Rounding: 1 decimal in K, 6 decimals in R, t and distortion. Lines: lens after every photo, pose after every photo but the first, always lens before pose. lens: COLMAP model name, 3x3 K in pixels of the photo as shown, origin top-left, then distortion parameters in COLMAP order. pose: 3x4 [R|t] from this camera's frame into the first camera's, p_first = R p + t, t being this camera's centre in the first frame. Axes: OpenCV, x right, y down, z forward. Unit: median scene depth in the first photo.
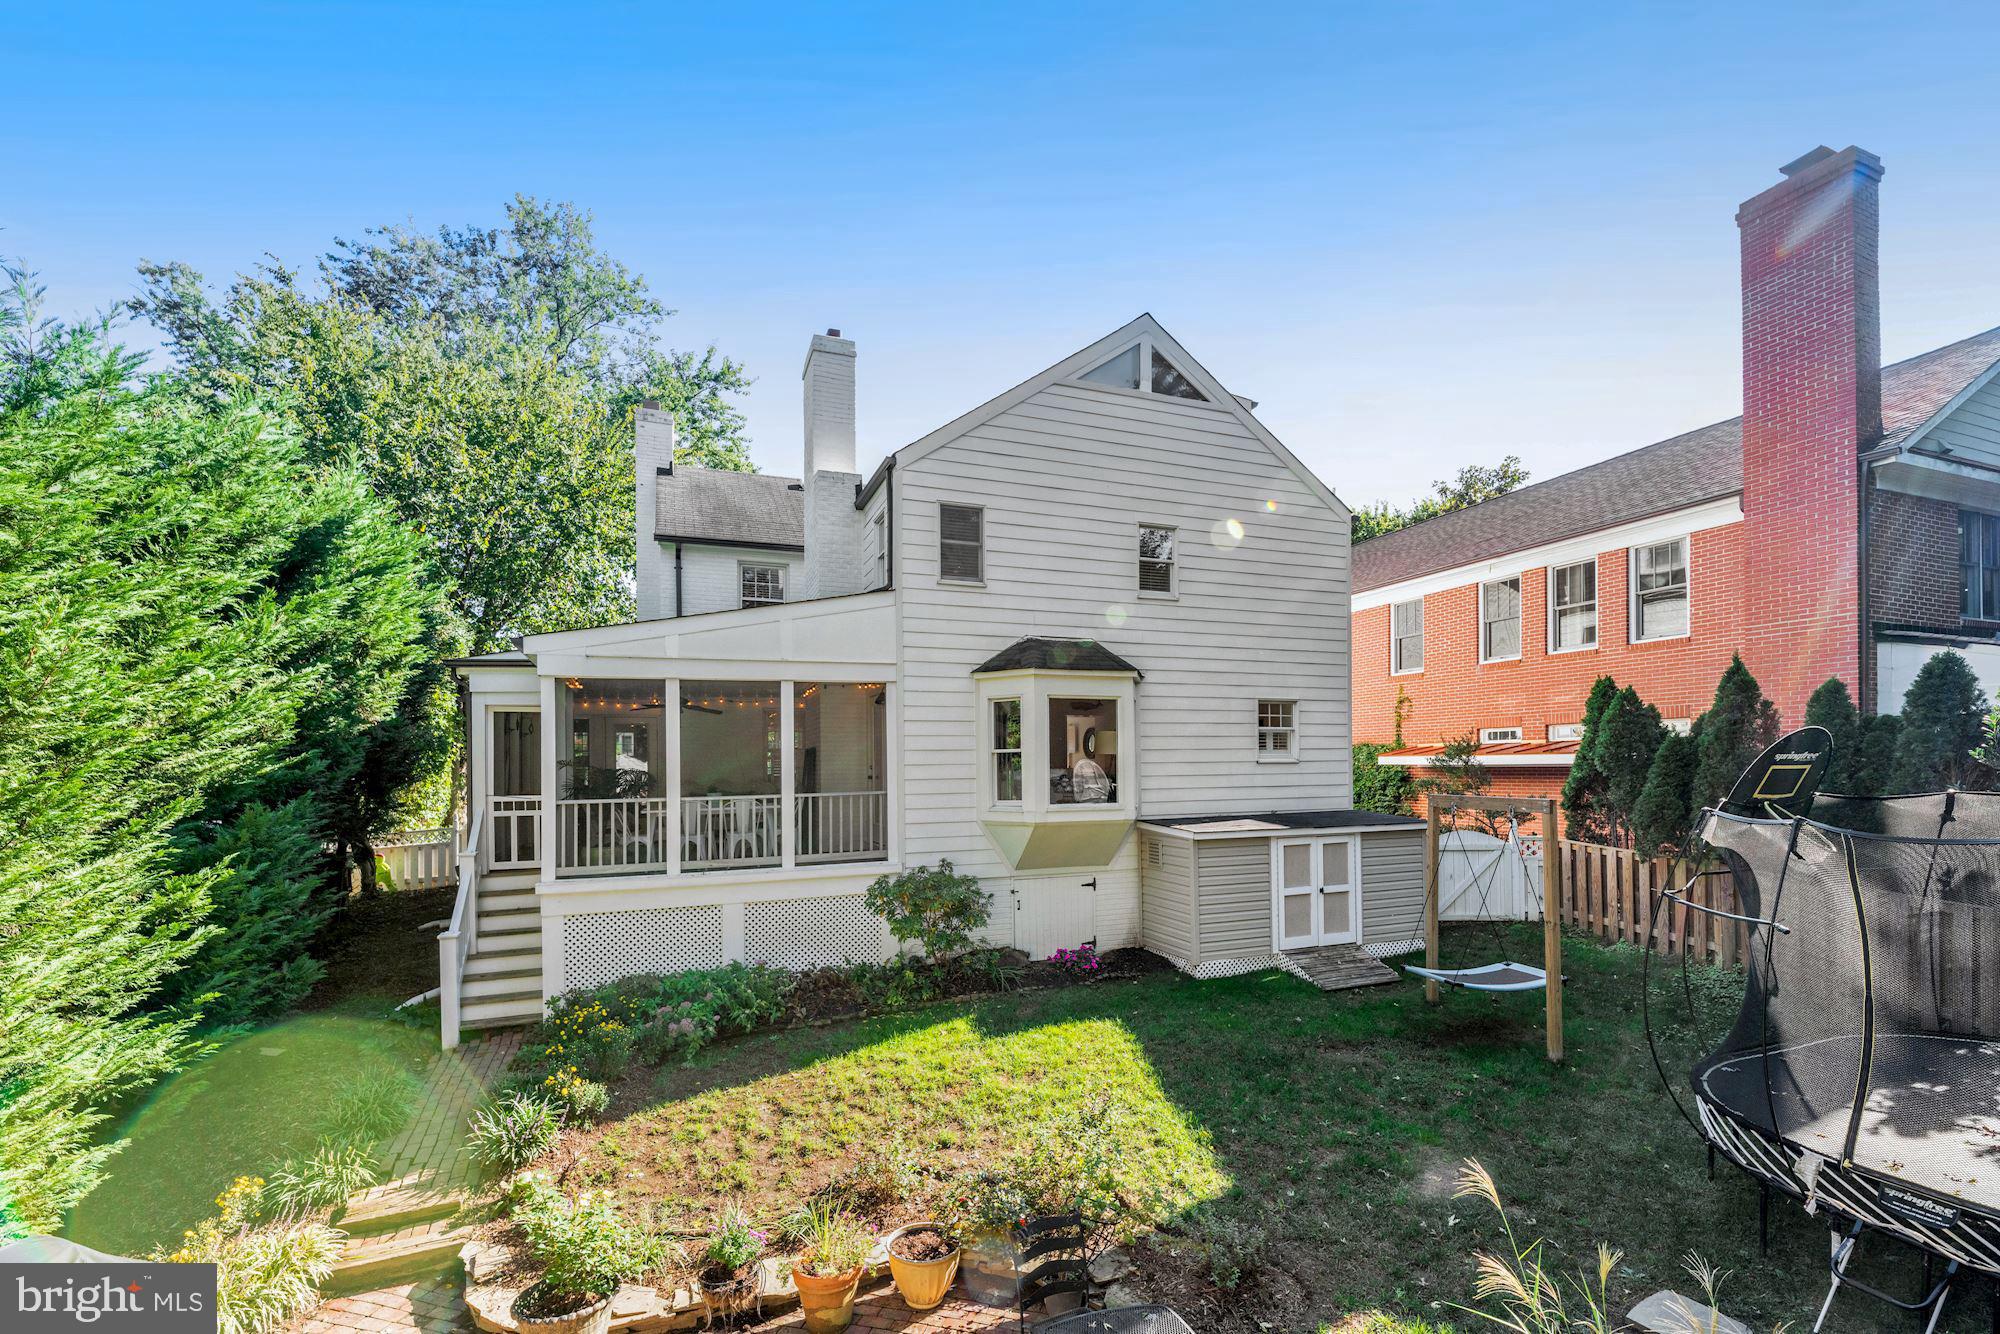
lens RADIAL K [[766.1, 0, 931.0], [0, 766.1, 673.0], [0, 0, 1]] dist [-0.001929, -0.000059]
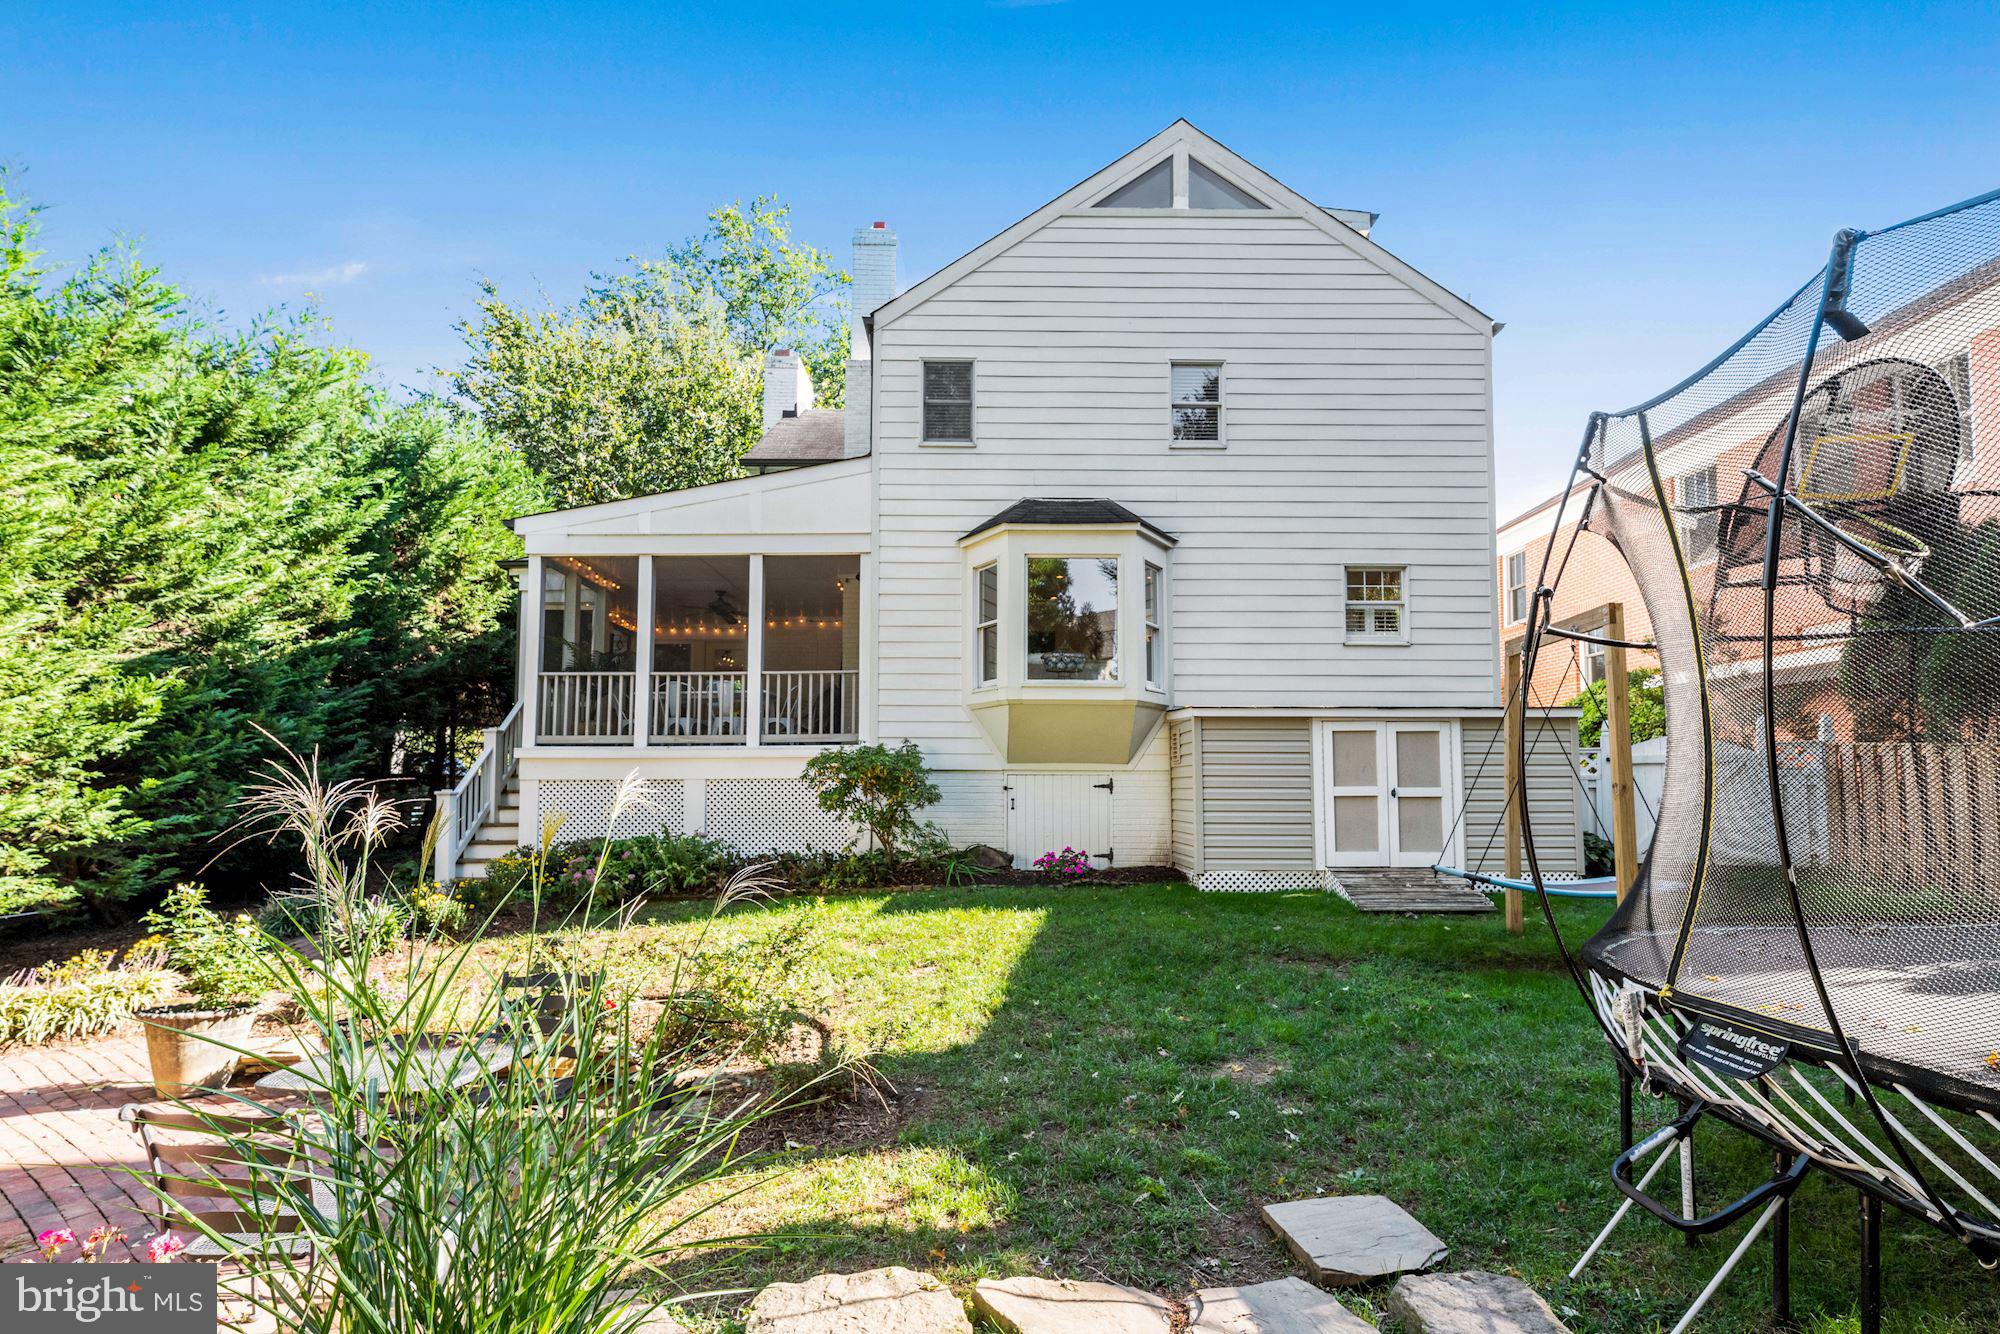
lens RADIAL K [[818.9, 0, 1002.8], [0, 818.9, 651.8], [0, 0, 1]] dist [0.001115, -0.000486]
pose [[0.949070, -0.033321, -0.313299, 0.404470], [0.018952, 0.998629, -0.048797, 0.179091], [0.314496, 0.040374, 0.948400, 0.115956]]
